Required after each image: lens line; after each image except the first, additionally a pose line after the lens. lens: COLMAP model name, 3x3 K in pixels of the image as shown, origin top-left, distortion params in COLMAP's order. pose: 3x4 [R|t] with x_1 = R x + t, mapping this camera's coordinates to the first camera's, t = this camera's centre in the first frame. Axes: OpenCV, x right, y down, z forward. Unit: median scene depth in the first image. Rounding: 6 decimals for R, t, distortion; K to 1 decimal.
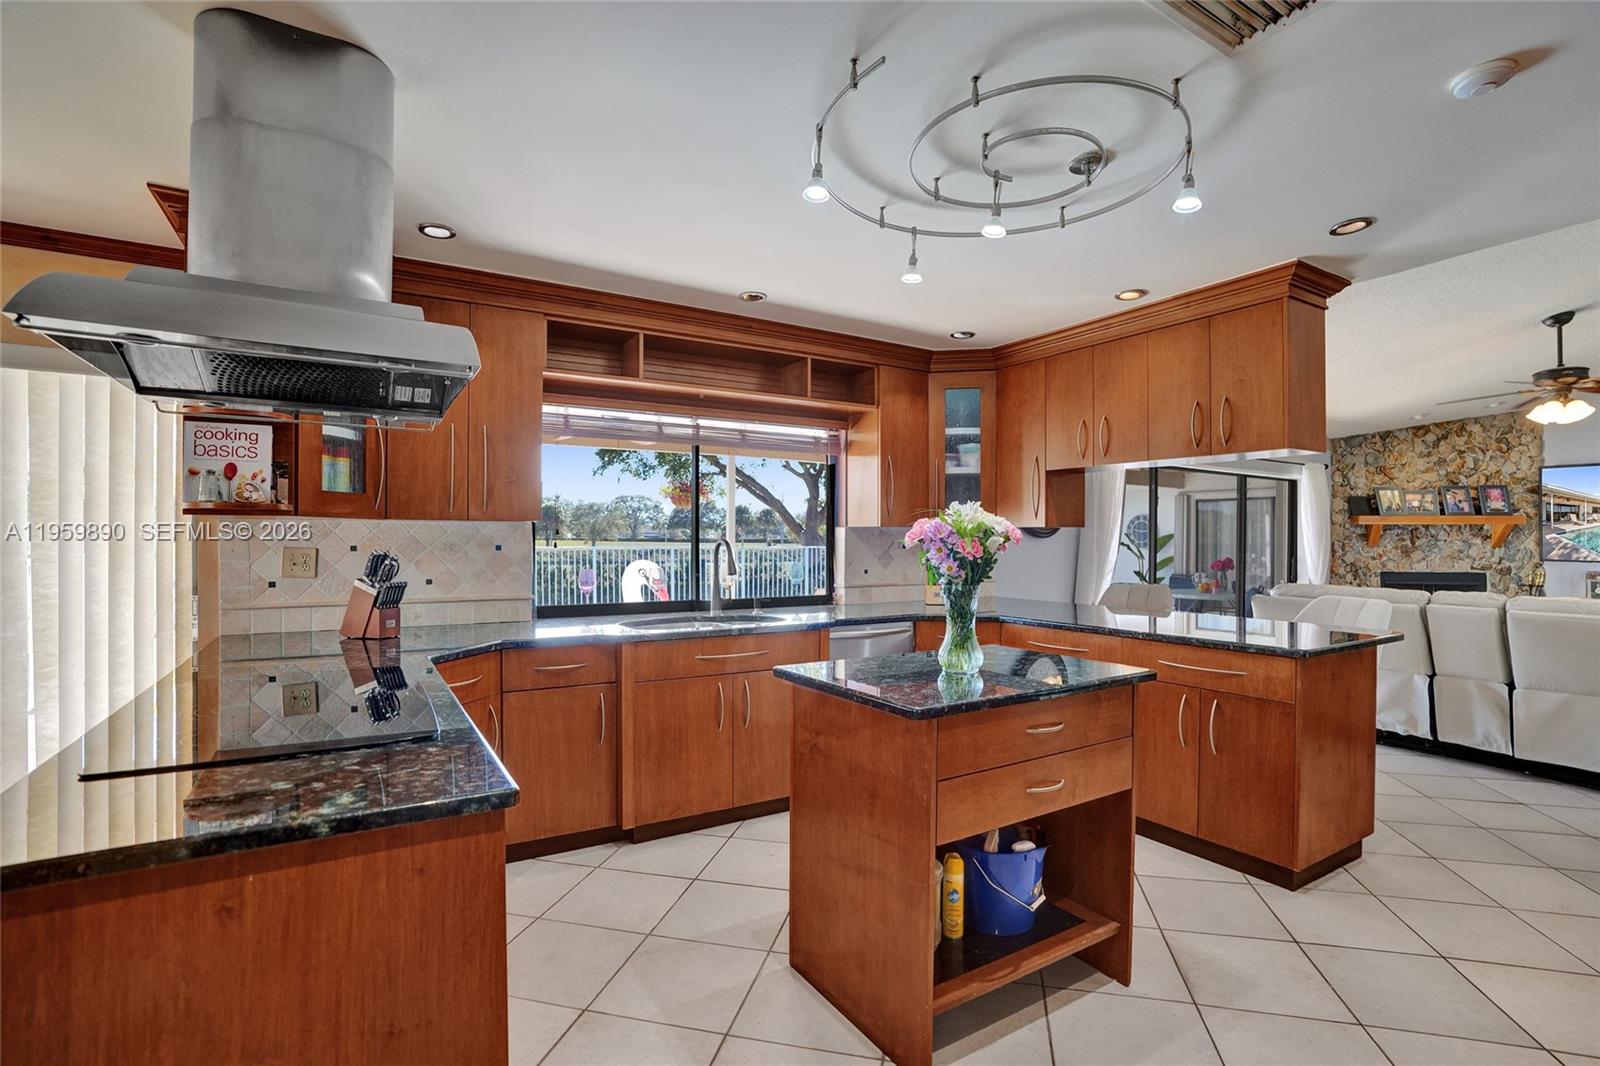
lens RADIAL K [[739.4, 0, 805.9], [0, 739.4, 544.1], [0, 0, 1]] dist [-0.071267, 0.027825]
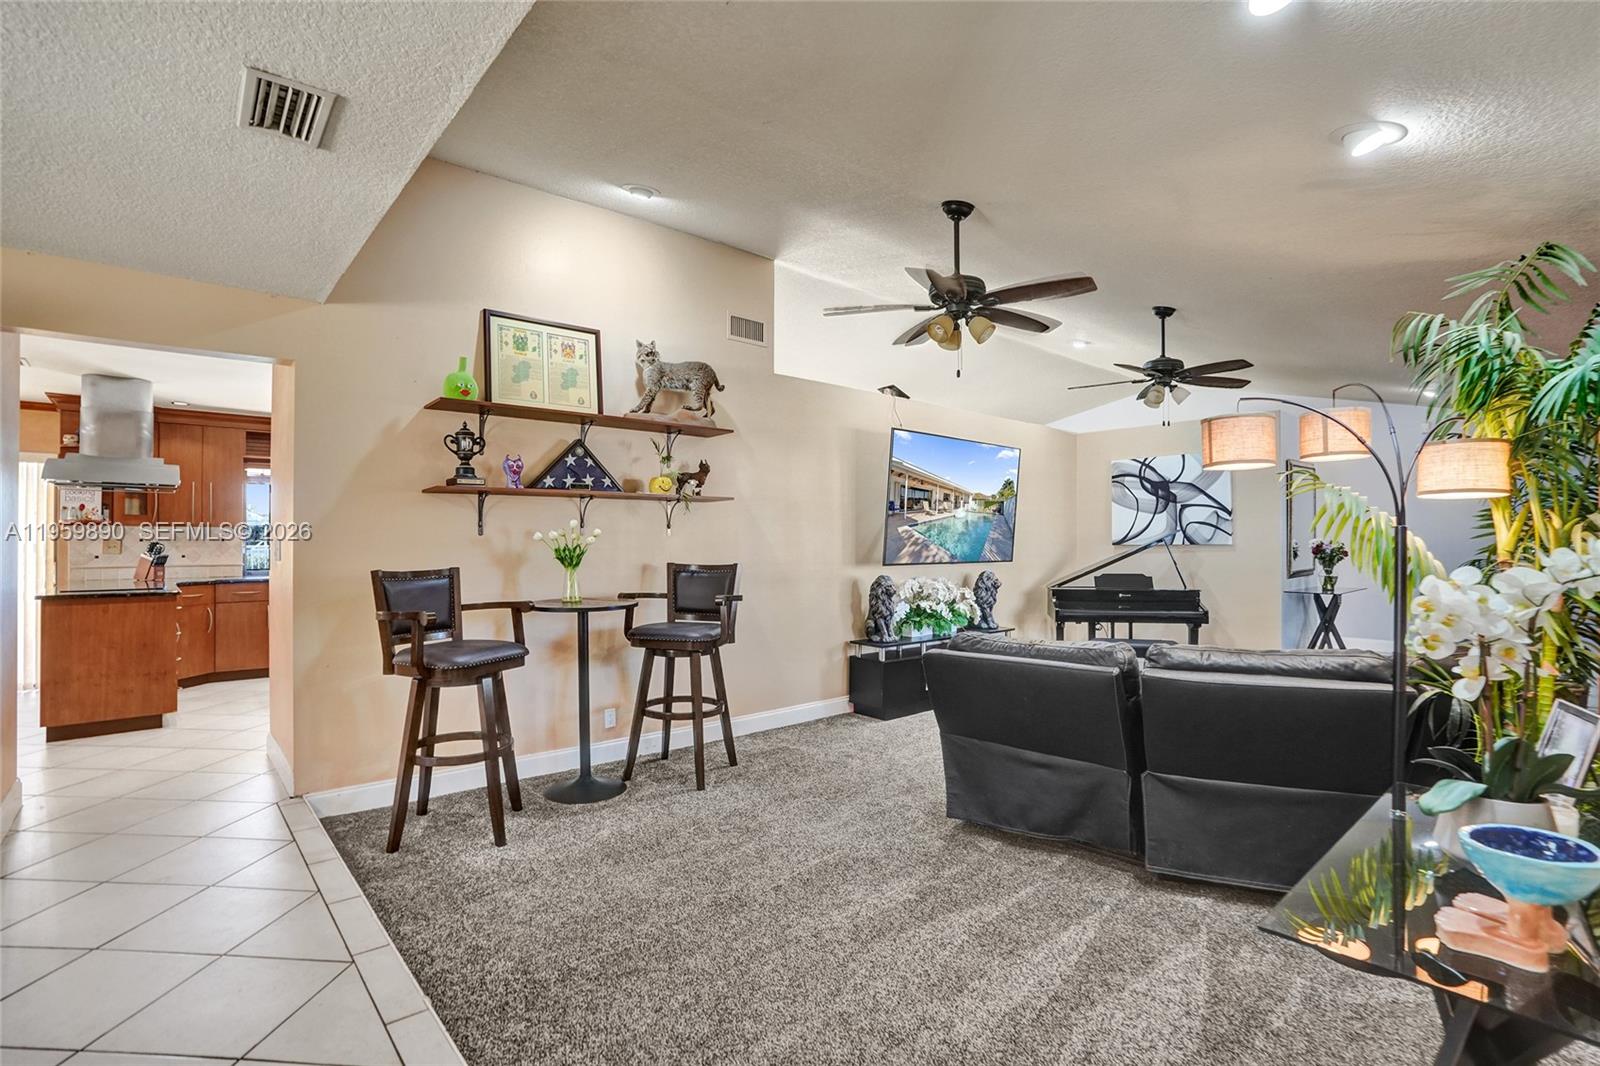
lens RADIAL K [[750.4, 0, 800.3], [0, 750.4, 537.1], [0, 0, 1]] dist [-0.058256, 0.024384]
pose [[0.986002, -0.005143, 0.166654, 0.776714], [0.006997, 0.999920, -0.010540, 0.028232], [-0.166586, 0.011558, 0.985959, -1.197362]]
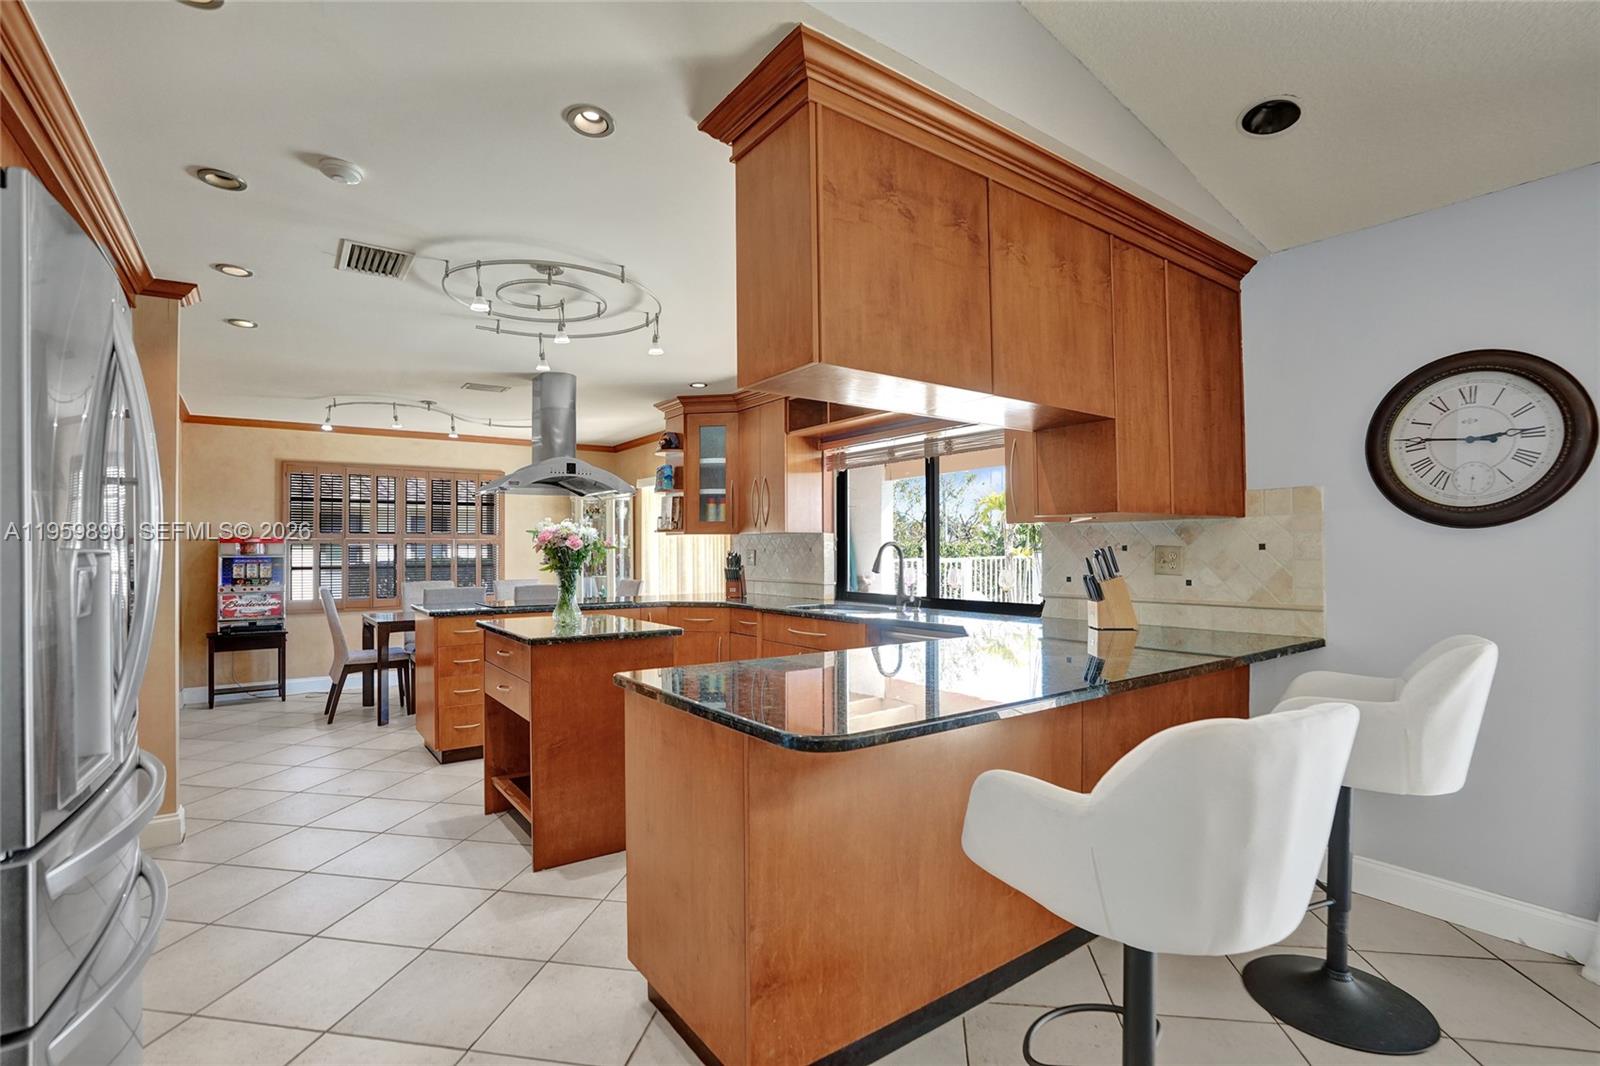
lens RADIAL K [[743.9, 0, 799.0], [0, 743.9, 546.3], [0, 0, 1]] dist [-0.070856, 0.028709]
pose [[0.074256, -0.009795, -0.997191, 1.068834], [-0.002705, 0.999946, -0.010024, 0.012973], [0.997236, 0.003441, 0.074226, 0.802742]]
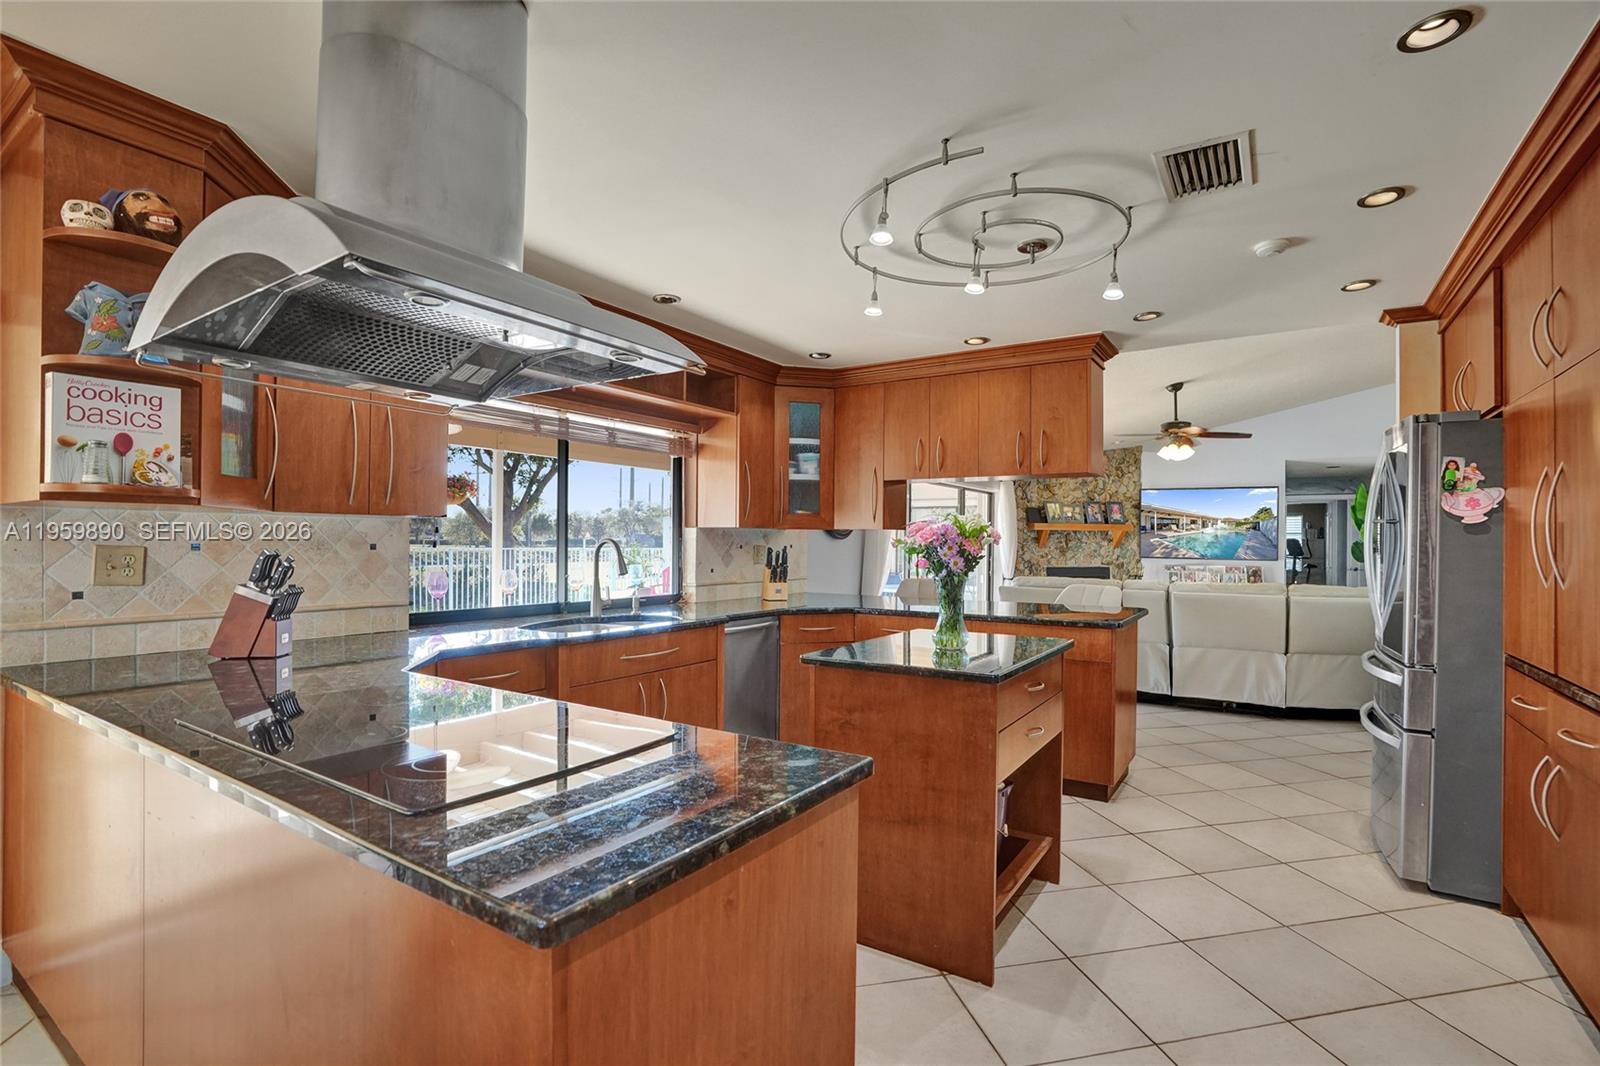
lens RADIAL K [[739.4, 0, 805.9], [0, 739.4, 544.1], [0, 0, 1]] dist [-0.071267, 0.027825]
pose [[0.902131, 0.002611, 0.431454, -0.306682], [-0.001770, 0.999996, -0.002351, 0.002674], [-0.431458, 0.001357, 0.902132, 0.006016]]
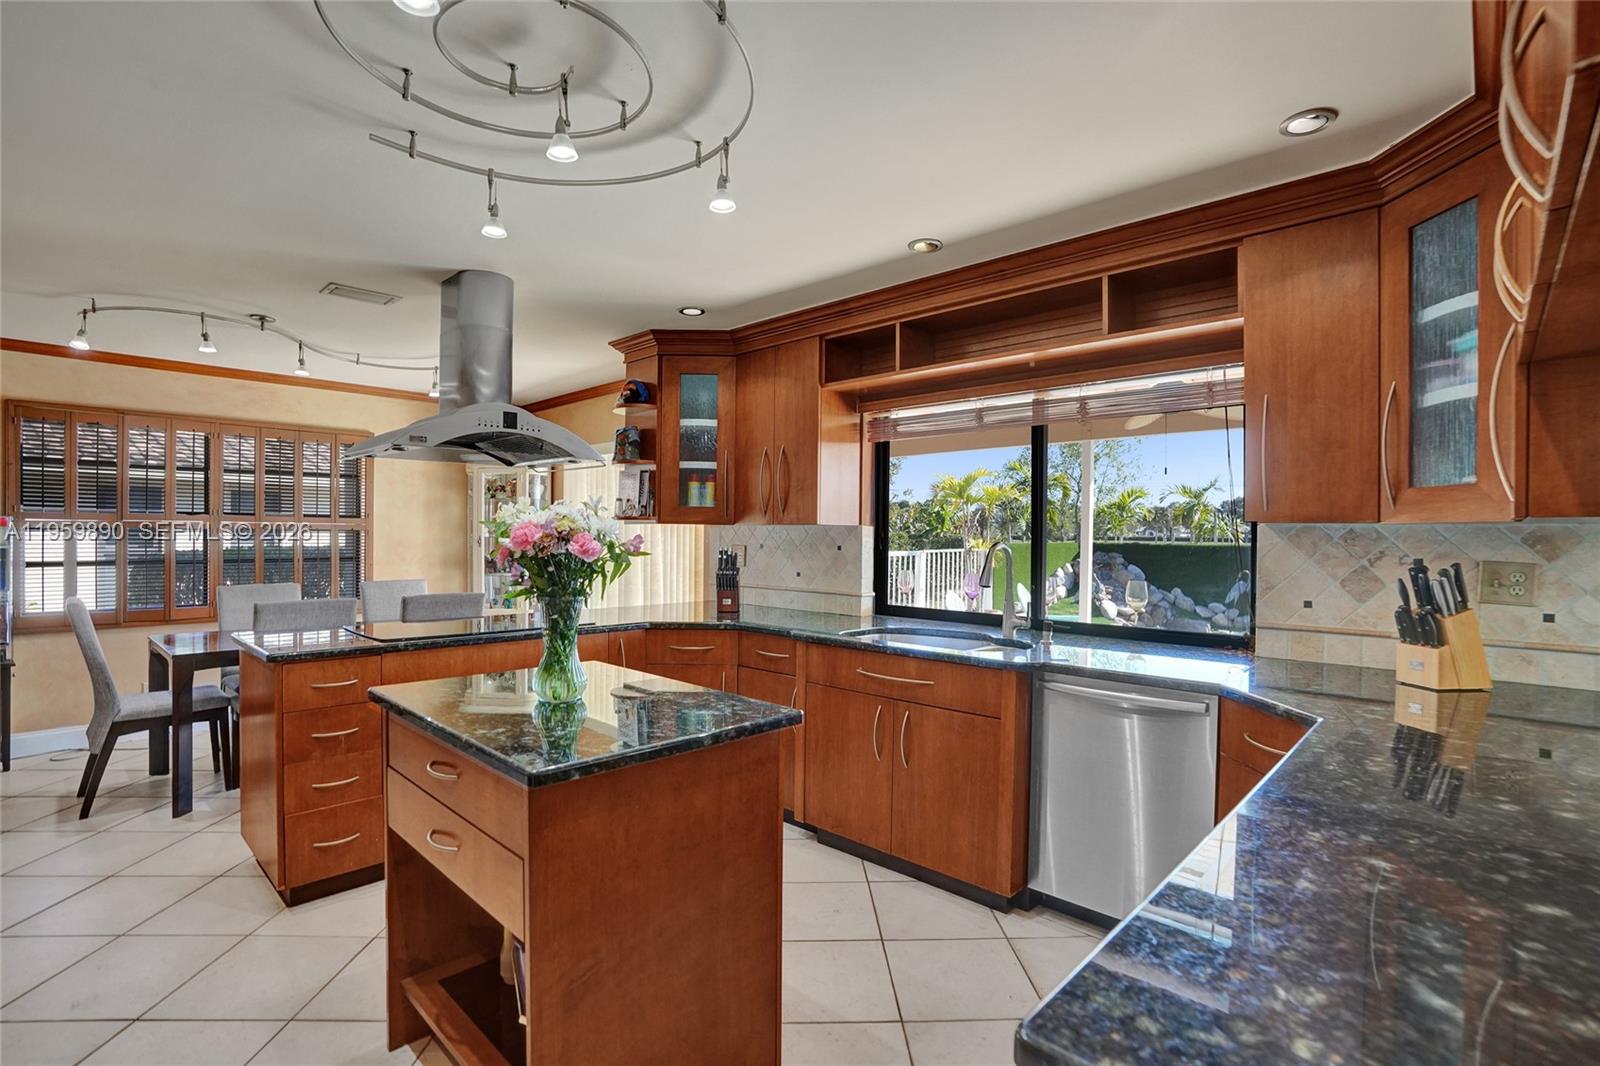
lens RADIAL K [[739.4, 0, 805.9], [0, 739.4, 544.1], [0, 0, 1]] dist [-0.071267, 0.027825]
pose [[0.259243, 0.009434, -0.965766, 0.629110], [-0.015916, 0.999858, 0.005495, -0.005977], [0.965681, 0.013947, 0.259357, 0.610591]]
